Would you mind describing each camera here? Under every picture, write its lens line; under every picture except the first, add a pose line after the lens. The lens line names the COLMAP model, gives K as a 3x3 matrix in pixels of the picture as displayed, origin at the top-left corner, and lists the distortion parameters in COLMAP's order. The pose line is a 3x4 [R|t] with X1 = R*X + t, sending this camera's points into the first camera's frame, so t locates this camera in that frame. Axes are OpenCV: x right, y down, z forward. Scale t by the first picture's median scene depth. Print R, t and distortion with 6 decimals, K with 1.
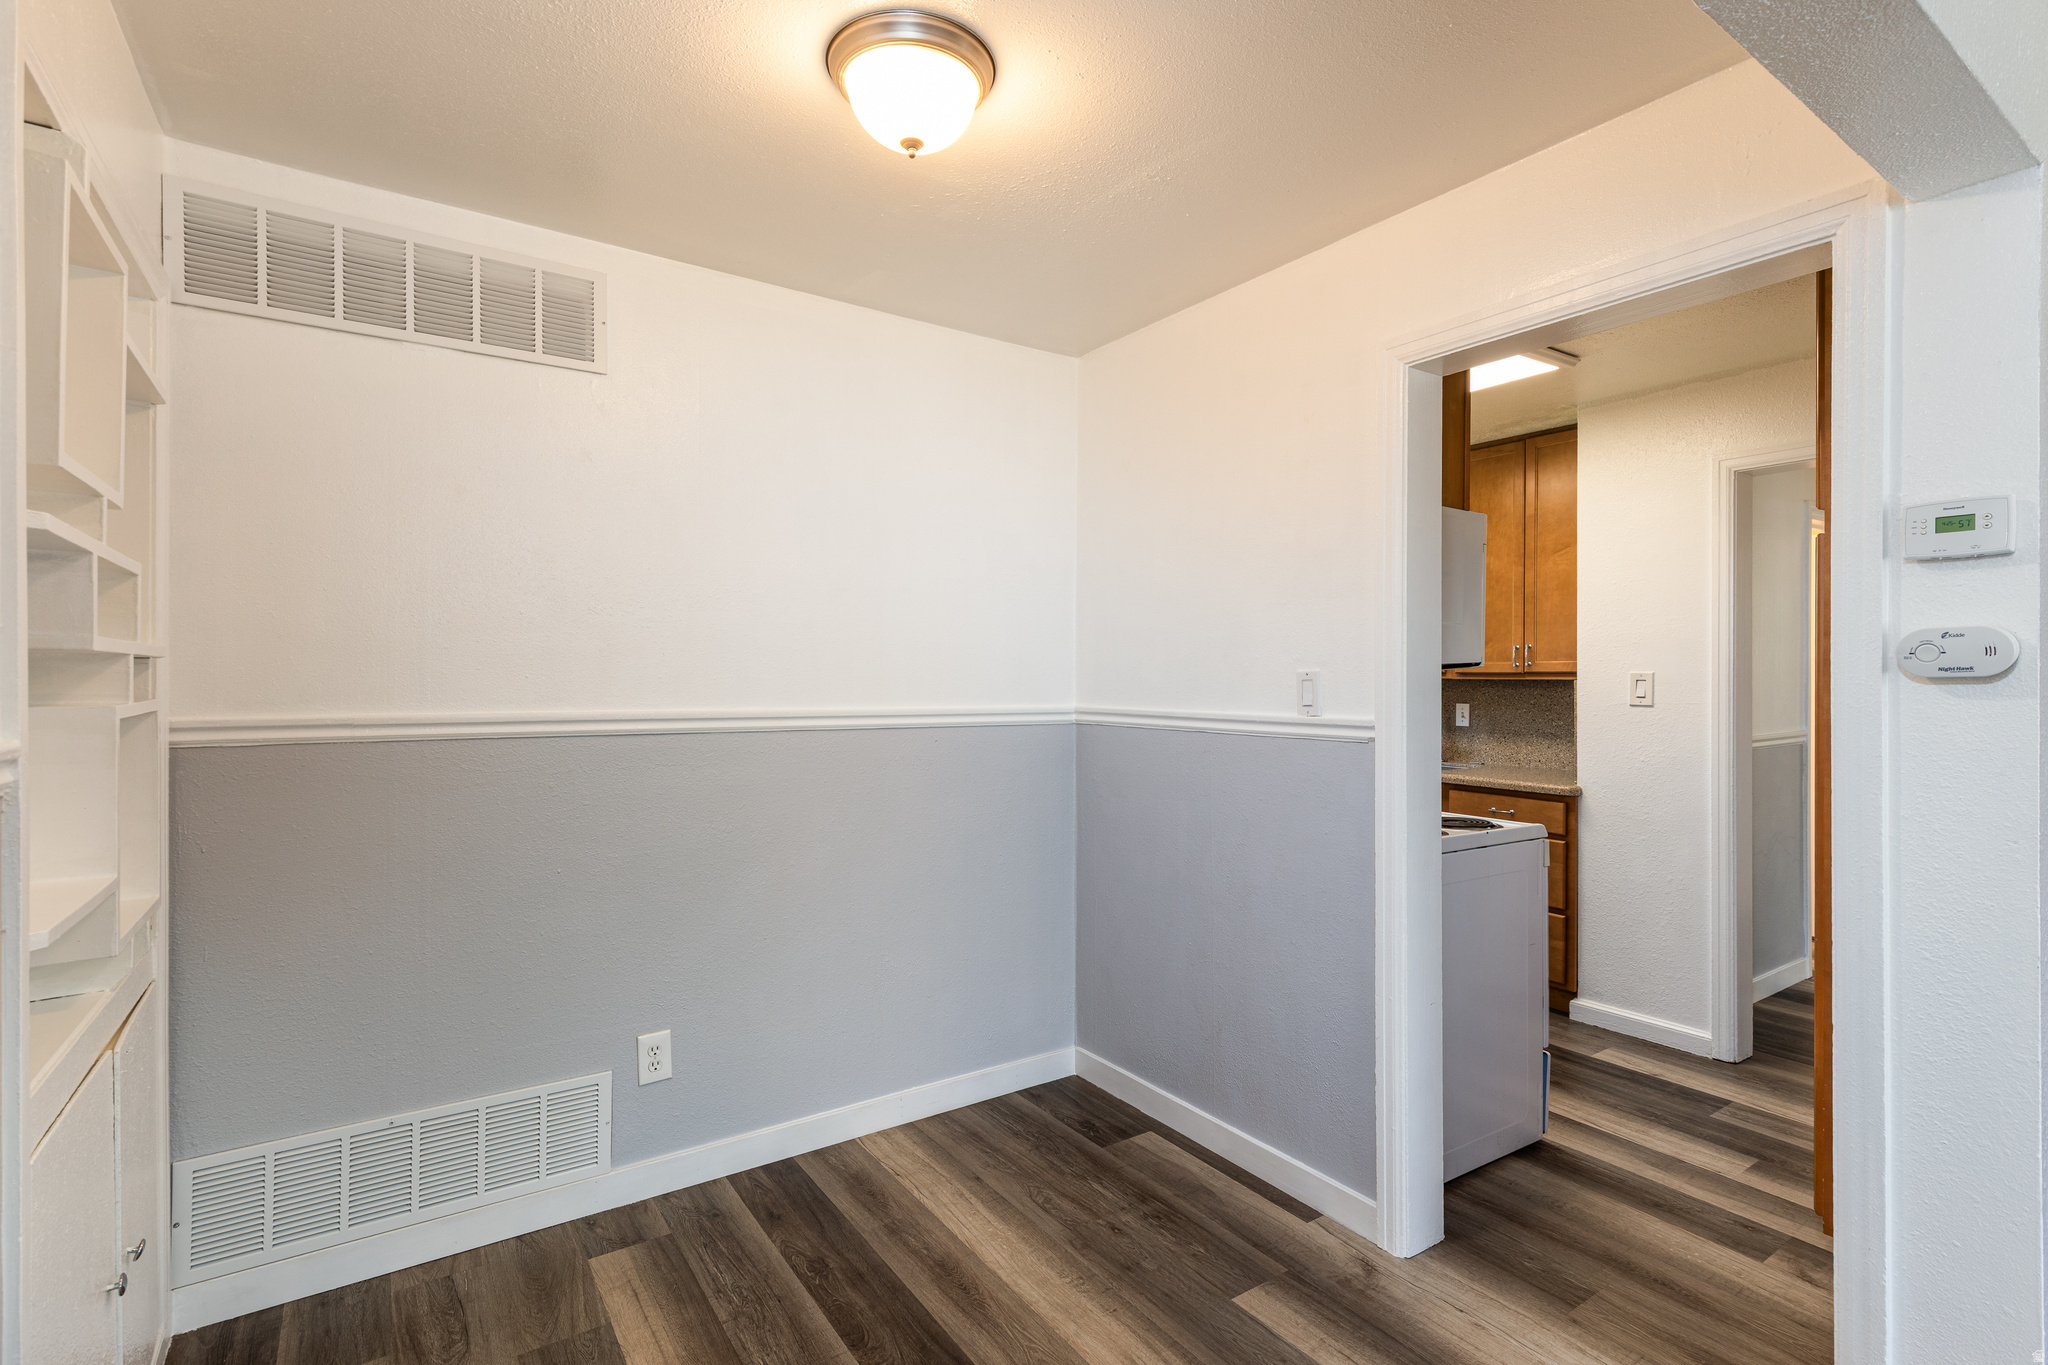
lens RADIAL K [[956.9, 0, 1028.4], [0, 956.9, 676.3], [0, 0, 1]] dist [-0.002048, -0.000320]
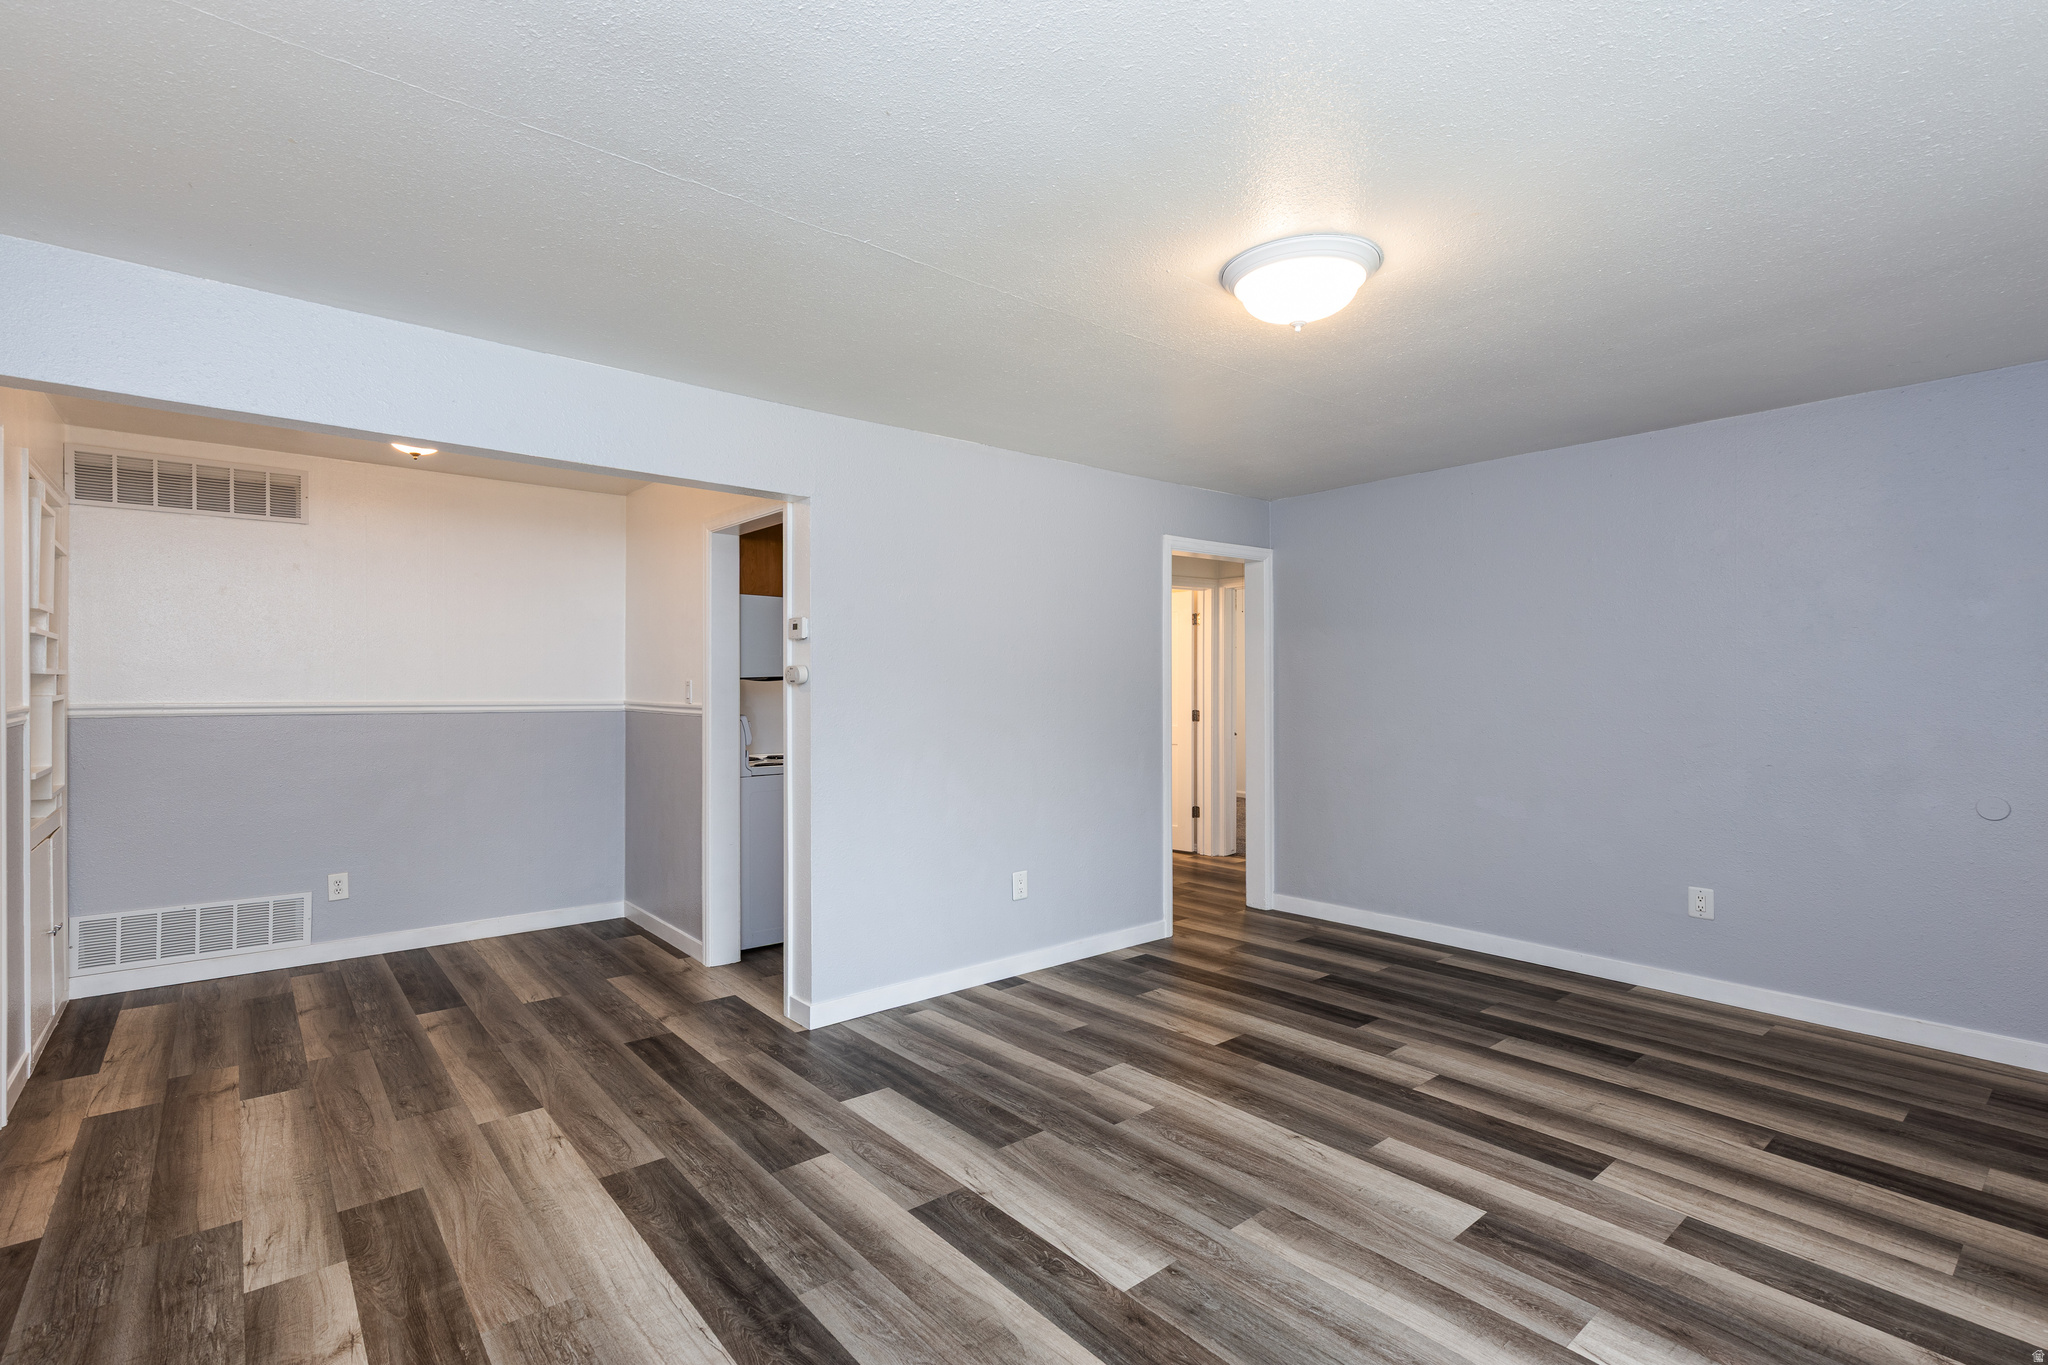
lens RADIAL K [[954.6, 0, 1024.0], [0, 954.6, 682.5], [0, 0, 1]] dist [-0.014580, 0.000400]
pose [[0.995495, 0.000475, 0.094809, 0.803840], [-0.000622, 0.999999, 0.001523, -0.005291], [-0.094808, -0.001575, 0.995494, -1.013925]]
